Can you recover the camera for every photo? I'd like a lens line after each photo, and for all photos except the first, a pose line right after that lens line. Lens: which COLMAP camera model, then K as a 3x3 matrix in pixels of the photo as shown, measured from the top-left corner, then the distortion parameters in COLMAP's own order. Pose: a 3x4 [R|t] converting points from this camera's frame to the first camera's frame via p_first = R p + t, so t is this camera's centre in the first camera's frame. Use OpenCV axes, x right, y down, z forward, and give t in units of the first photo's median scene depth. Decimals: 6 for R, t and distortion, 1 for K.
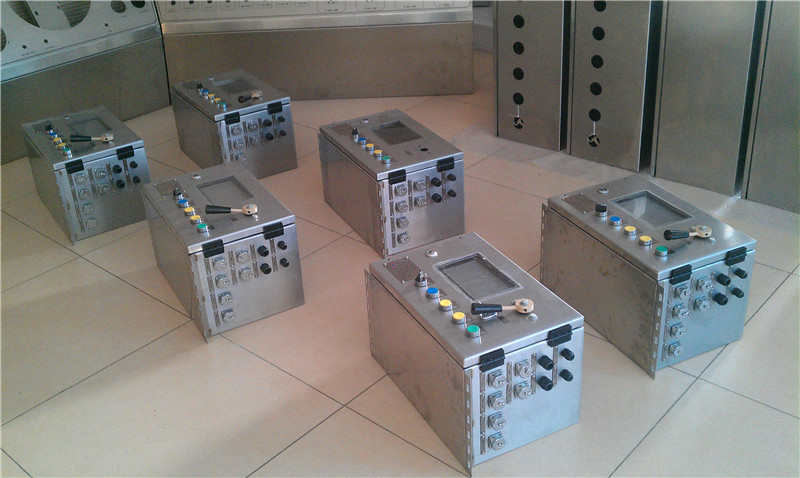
lens RADIAL K [[839.8, 0, 400.0], [0, 839.8, 239.0], [0, 0, 1]] dist [0.014158, 0.012832]
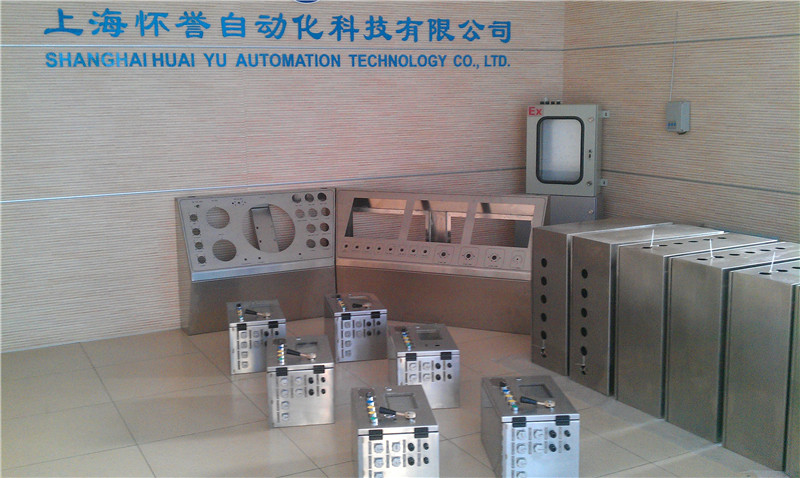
lens RADIAL K [[896.8, 0, 400.0], [0, 896.8, 239.0], [0, 0, 1]] dist [-0.008494, -0.029548]
pose [[0.924494, 0.111362, -0.364567, 0.456485], [-0.228008, 0.927978, -0.294736, 0.177752], [0.305488, 0.355606, 0.883301, -0.436643]]
